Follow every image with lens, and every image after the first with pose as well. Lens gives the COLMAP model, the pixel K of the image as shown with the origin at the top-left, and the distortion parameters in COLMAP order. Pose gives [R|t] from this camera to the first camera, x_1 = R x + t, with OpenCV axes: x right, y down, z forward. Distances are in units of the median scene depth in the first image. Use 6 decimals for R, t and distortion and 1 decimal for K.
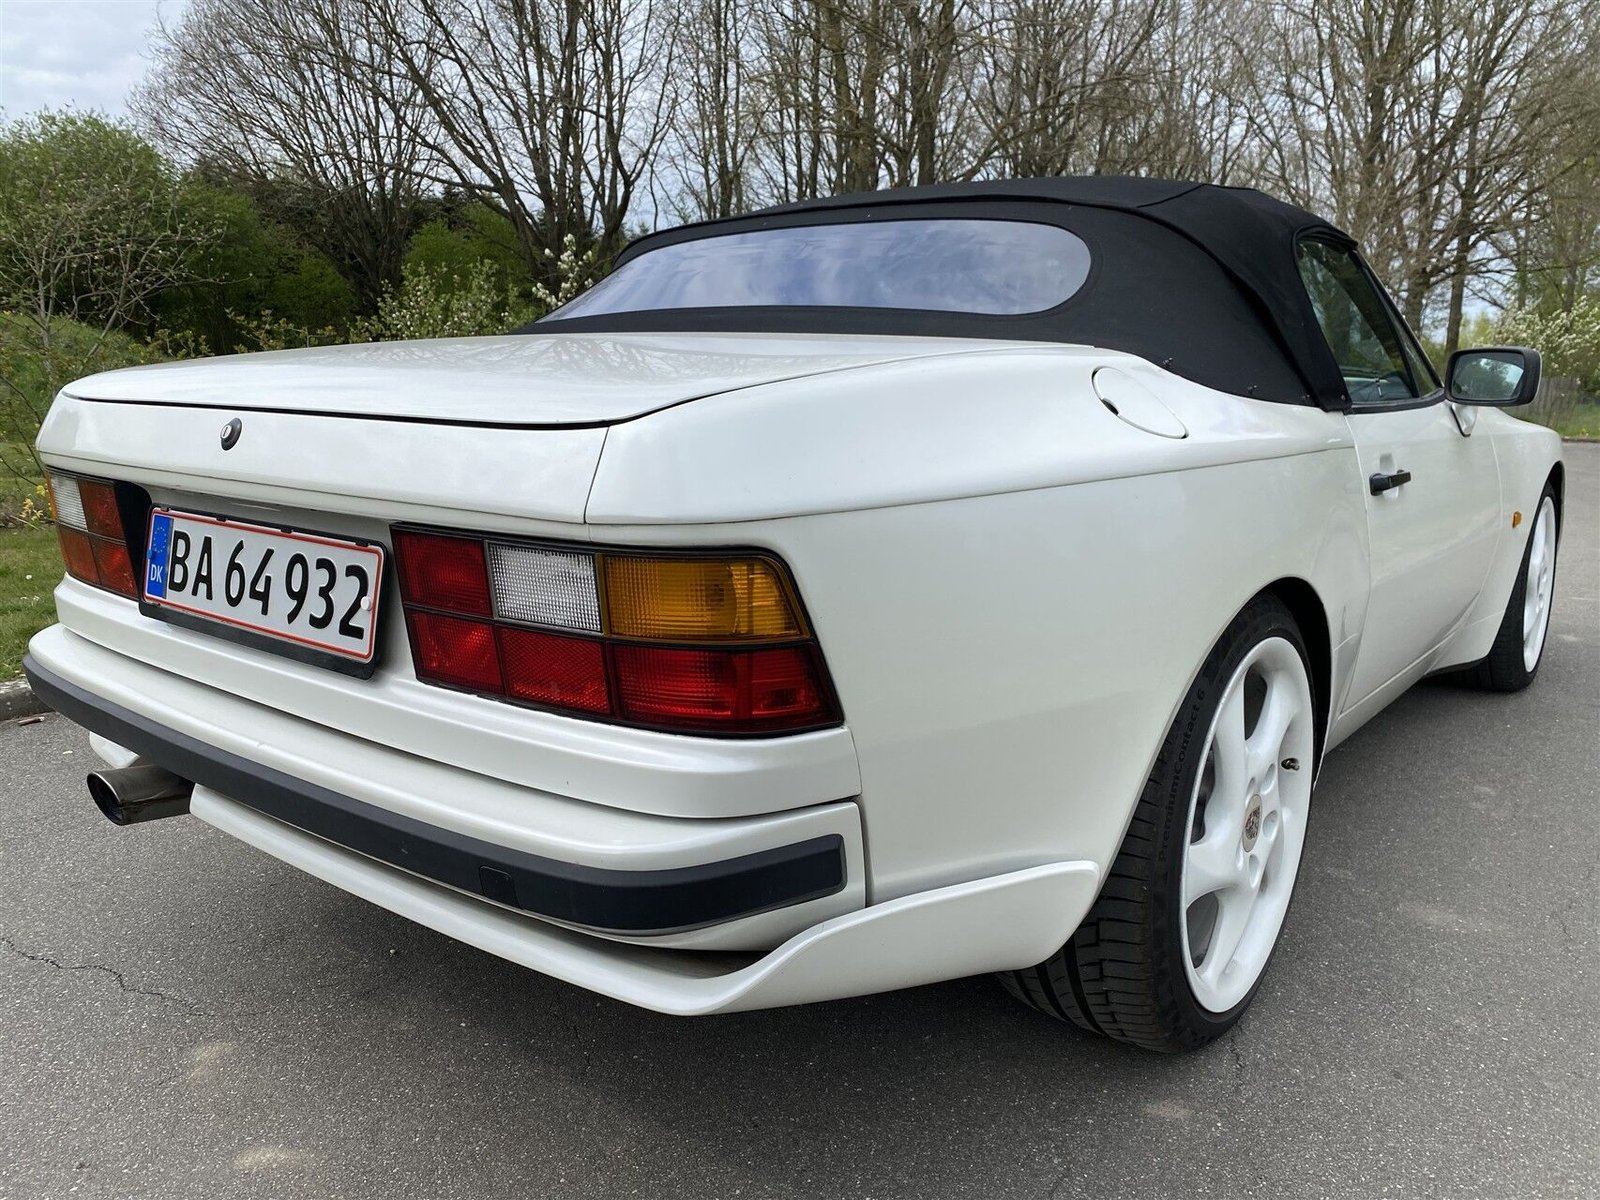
lens RADIAL K [[1219.1, 0, 800.0], [0, 1219.1, 600.0], [0, 0, 1]] dist [0.018810, -0.010819]
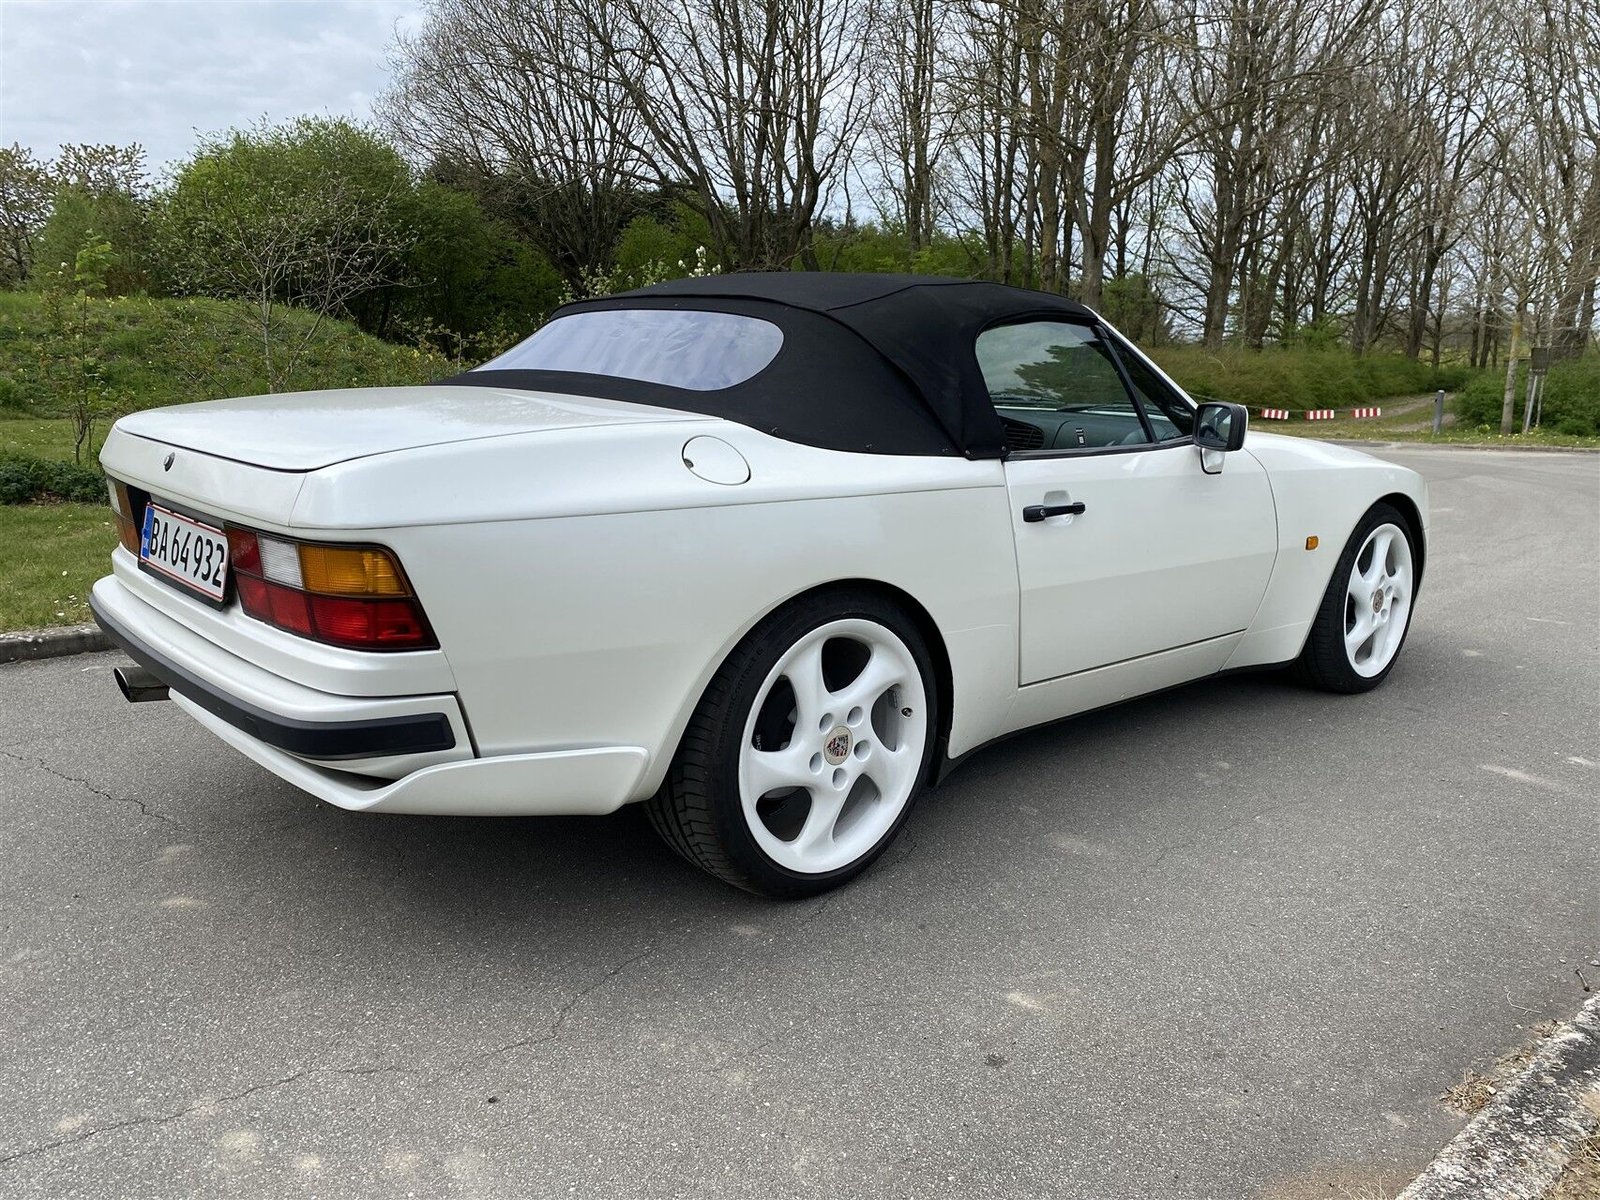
lens RADIAL K [[1189.0, 0, 800.0], [0, 1189.0, 600.0], [0, 0, 1]] dist [0.042844, -0.039738]
pose [[0.987821, 0.048513, -0.147840, 0.536395], [-0.046804, 0.998791, 0.015020, -0.010740], [0.148390, -0.007918, 0.988897, -0.411714]]
